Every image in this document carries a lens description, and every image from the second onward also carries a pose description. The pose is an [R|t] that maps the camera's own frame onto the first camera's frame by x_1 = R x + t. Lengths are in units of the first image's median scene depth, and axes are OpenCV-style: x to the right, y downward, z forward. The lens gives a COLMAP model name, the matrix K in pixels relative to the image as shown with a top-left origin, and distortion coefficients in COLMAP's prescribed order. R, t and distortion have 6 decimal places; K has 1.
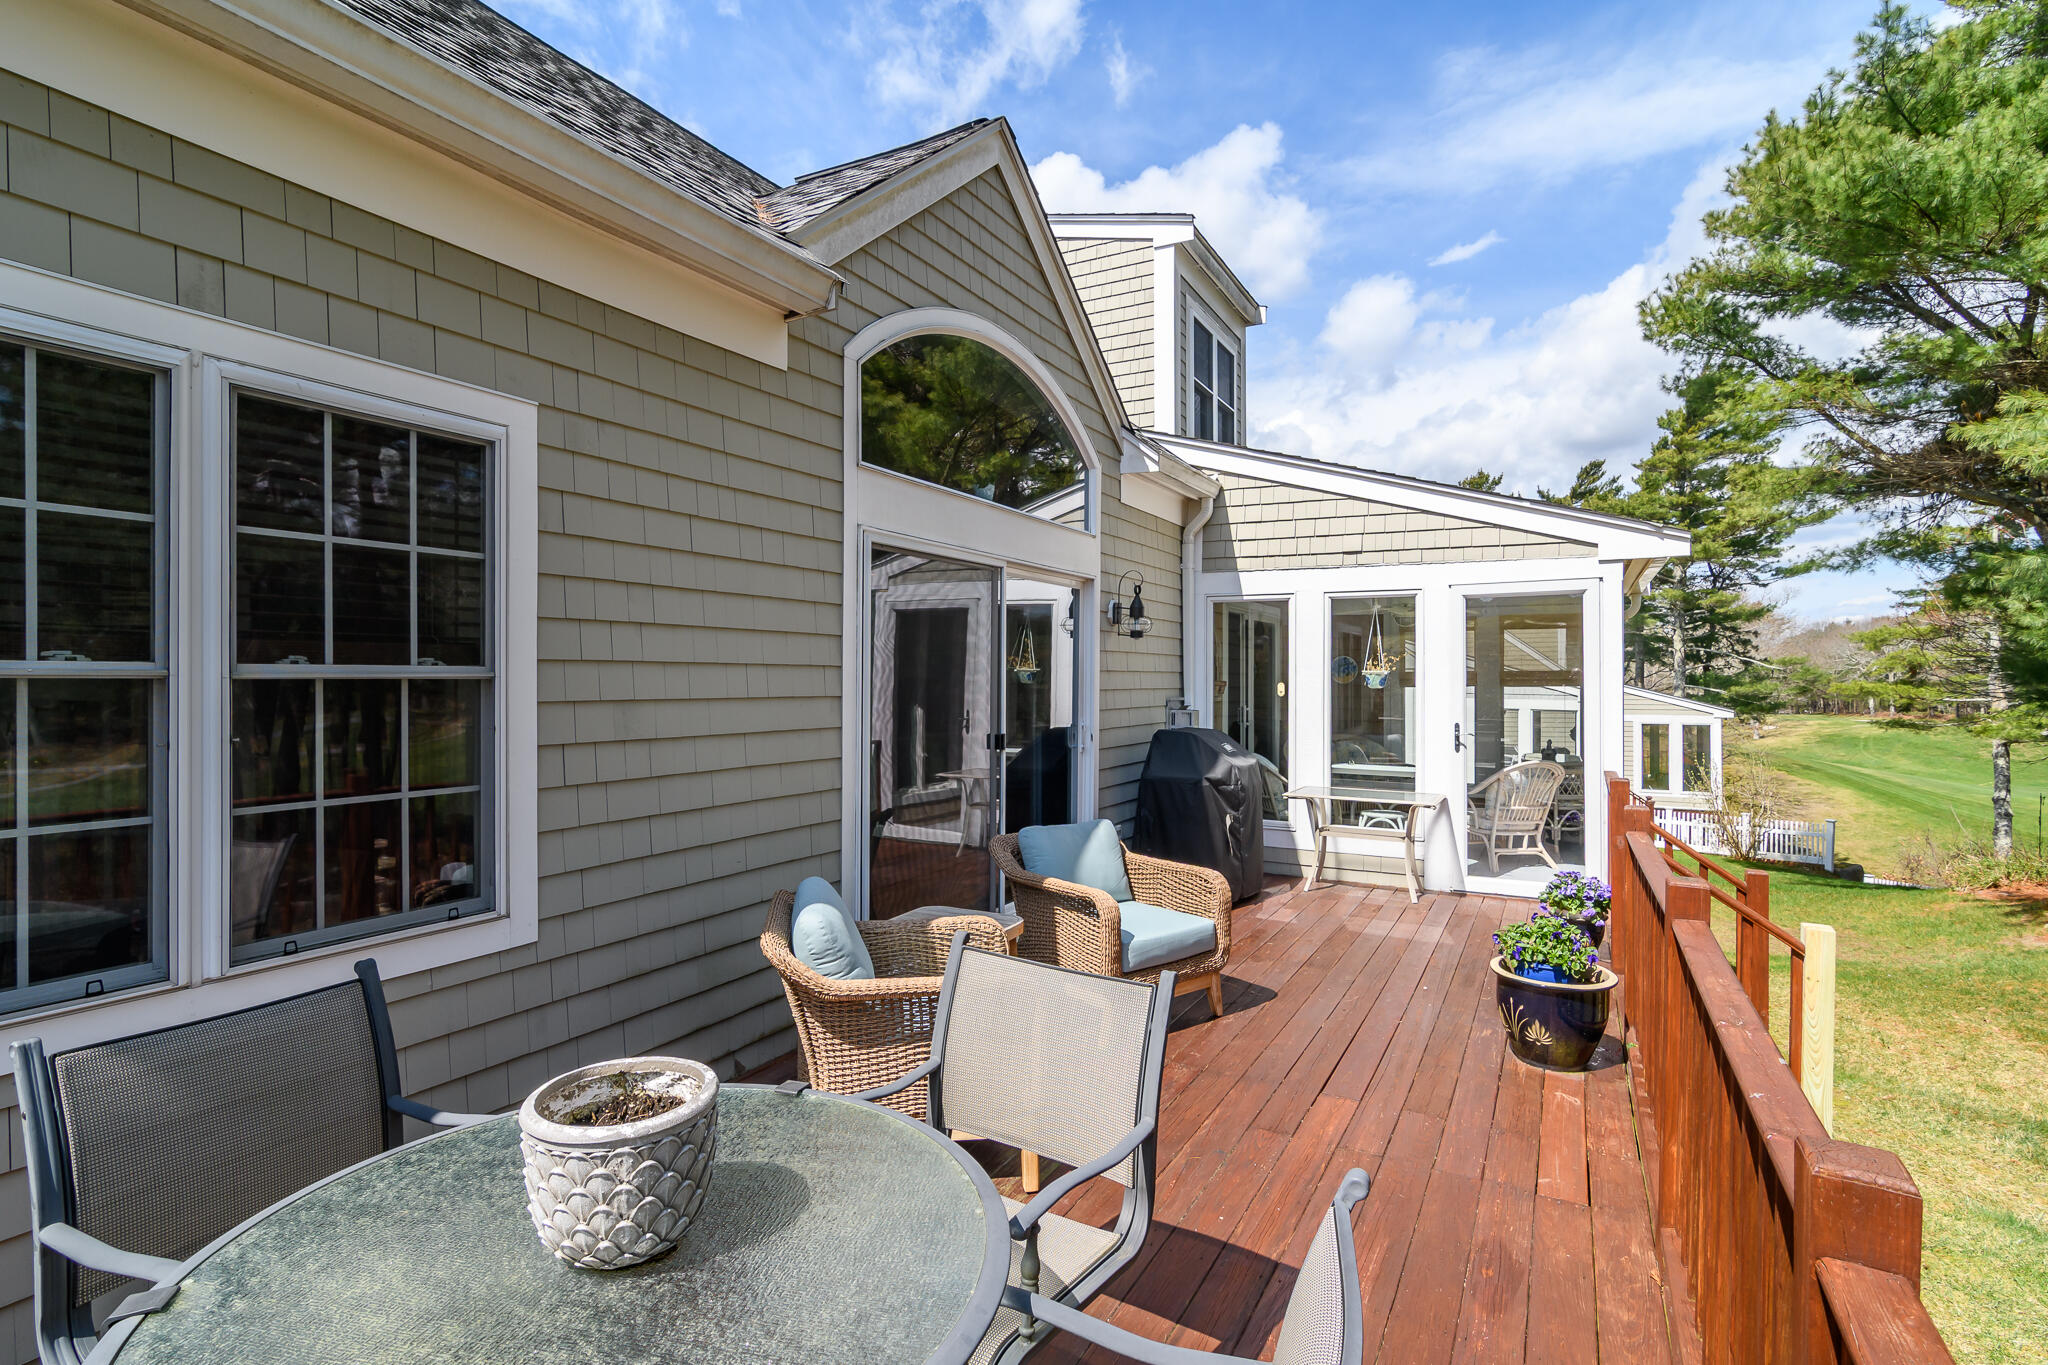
lens RADIAL K [[989.7, 0, 1047.2], [0, 989.7, 684.3], [0, 0, 1]] dist [-0.003671, -0.000532]
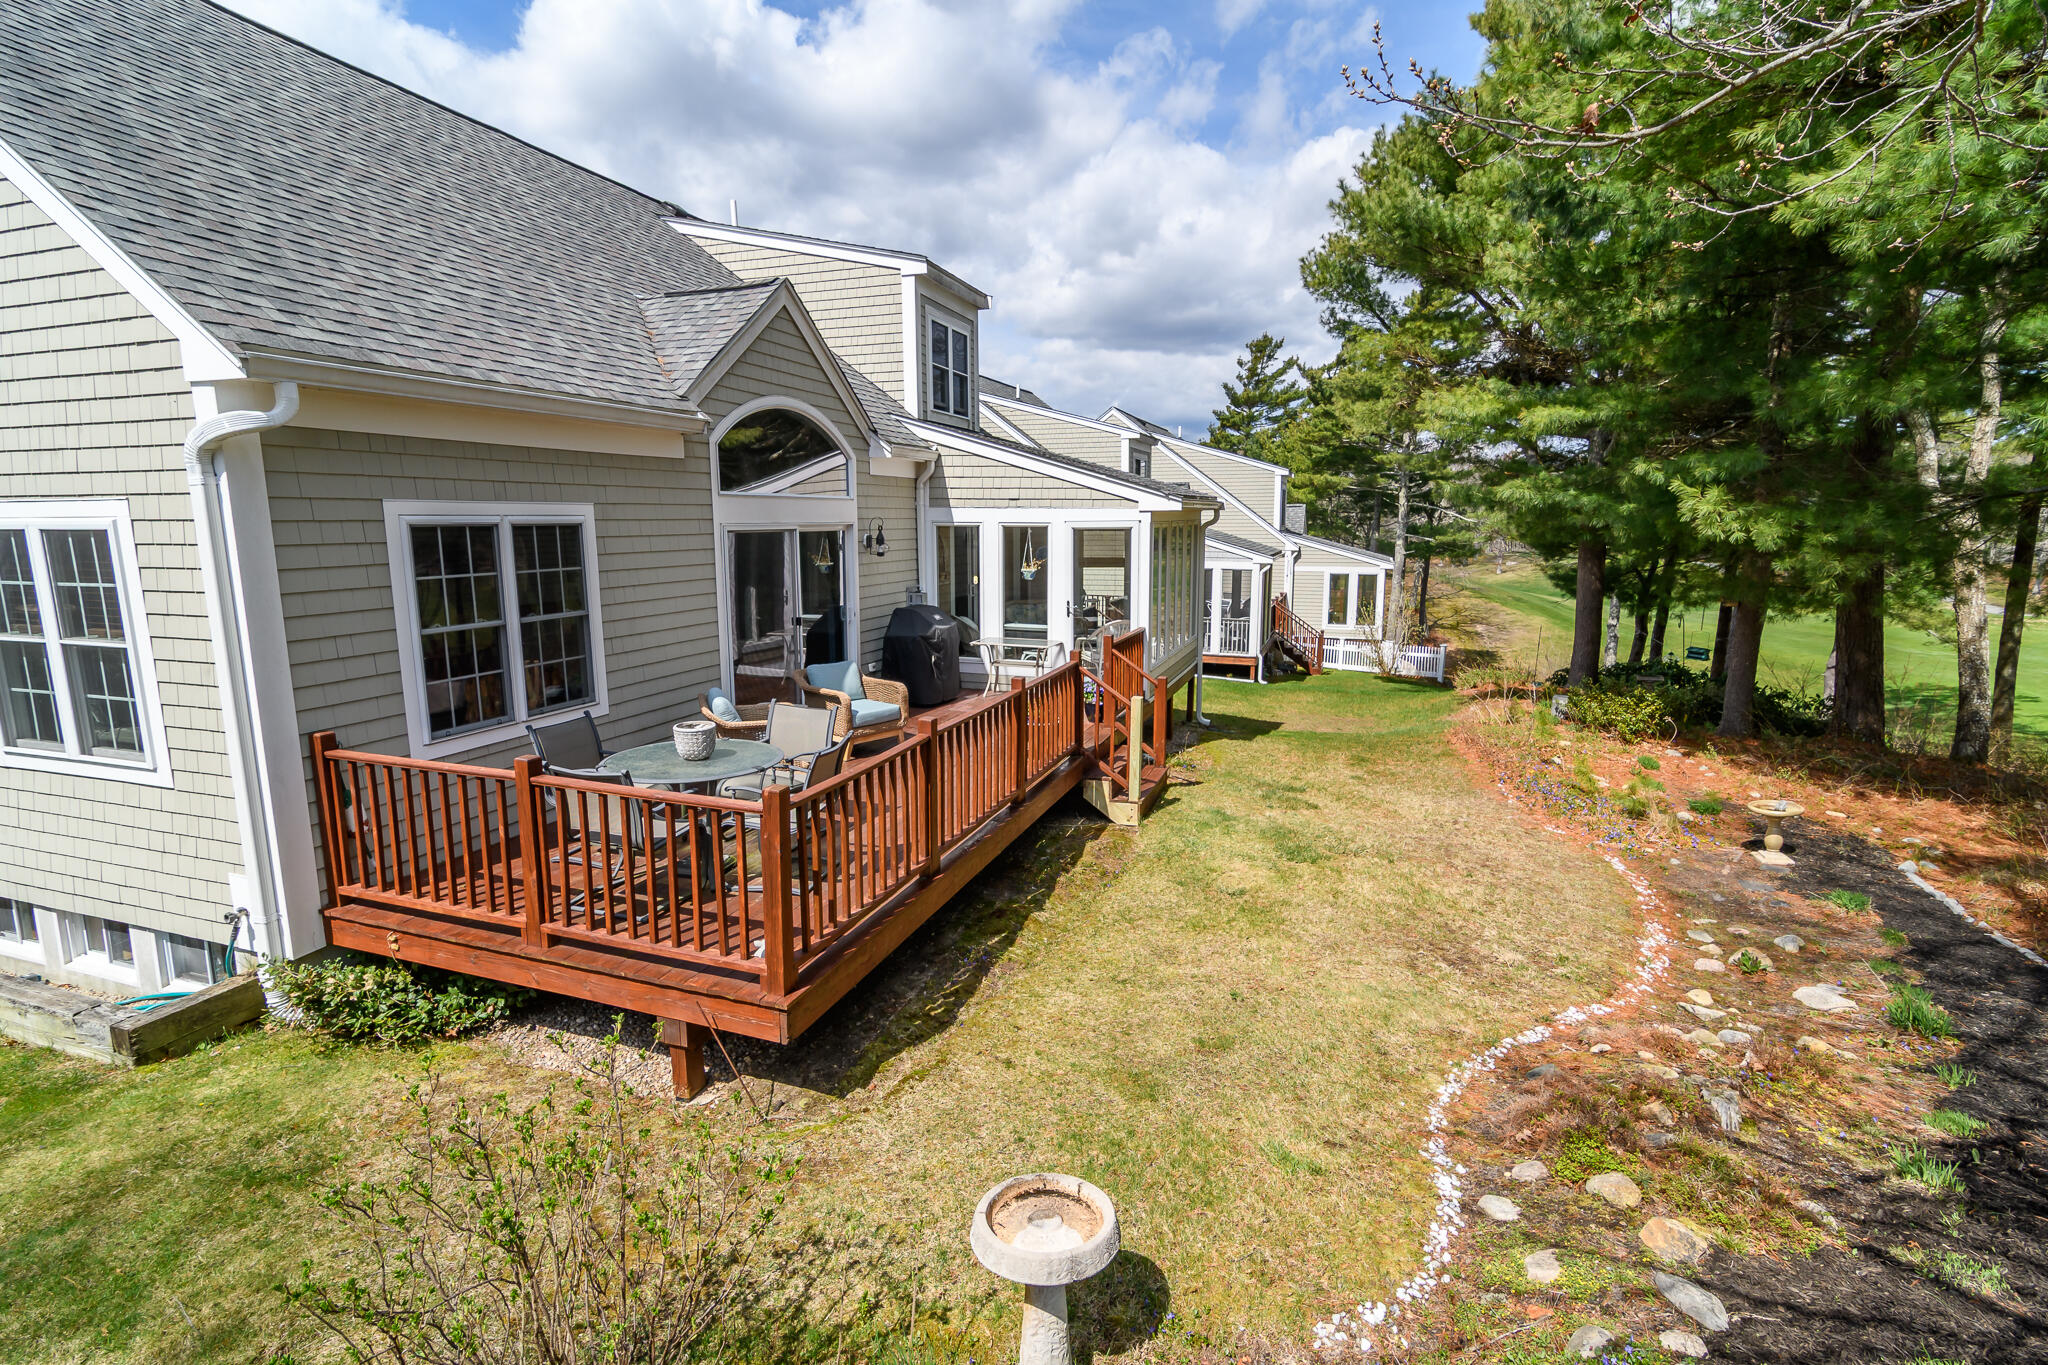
lens RADIAL K [[989.7, 0, 1047.2], [0, 989.7, 684.3], [0, 0, 1]] dist [-0.003671, -0.000532]
pose [[0.986602, -0.028776, 0.160590, 0.084400], [0.001869, 0.986251, 0.165246, -0.101006], [-0.163137, -0.162732, 0.973090, -0.705188]]
